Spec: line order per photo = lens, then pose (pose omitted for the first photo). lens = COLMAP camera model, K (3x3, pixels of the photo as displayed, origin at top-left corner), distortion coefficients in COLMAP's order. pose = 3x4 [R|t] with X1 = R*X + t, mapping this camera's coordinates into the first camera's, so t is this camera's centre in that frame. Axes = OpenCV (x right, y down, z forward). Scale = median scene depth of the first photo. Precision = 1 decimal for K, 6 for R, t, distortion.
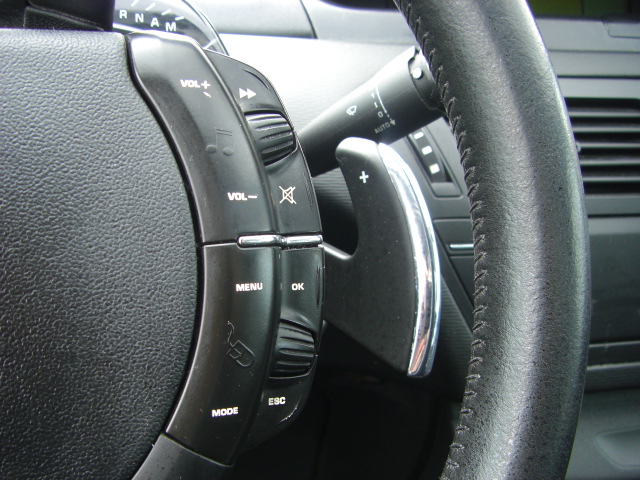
lens RADIAL K [[723.6, 0, 299.1], [0, 723.6, 270.4], [0, 0, 1]] dist [-0.164880, 0.077261]
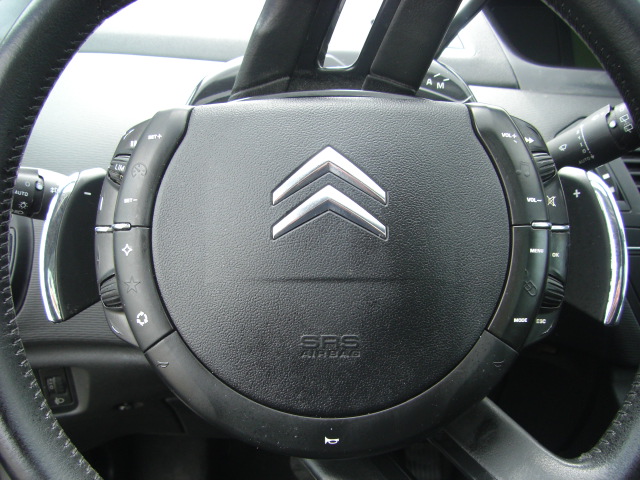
lens RADIAL K [[723.6, 0, 299.1], [0, 723.6, 270.4], [0, 0, 1]] dist [-0.164880, 0.077261]
pose [[0.986681, 0.047696, -0.155520, -0.336264], [-0.051217, 0.998512, -0.018709, 0.121121], [0.154396, 0.026425, 0.987656, -0.739034]]
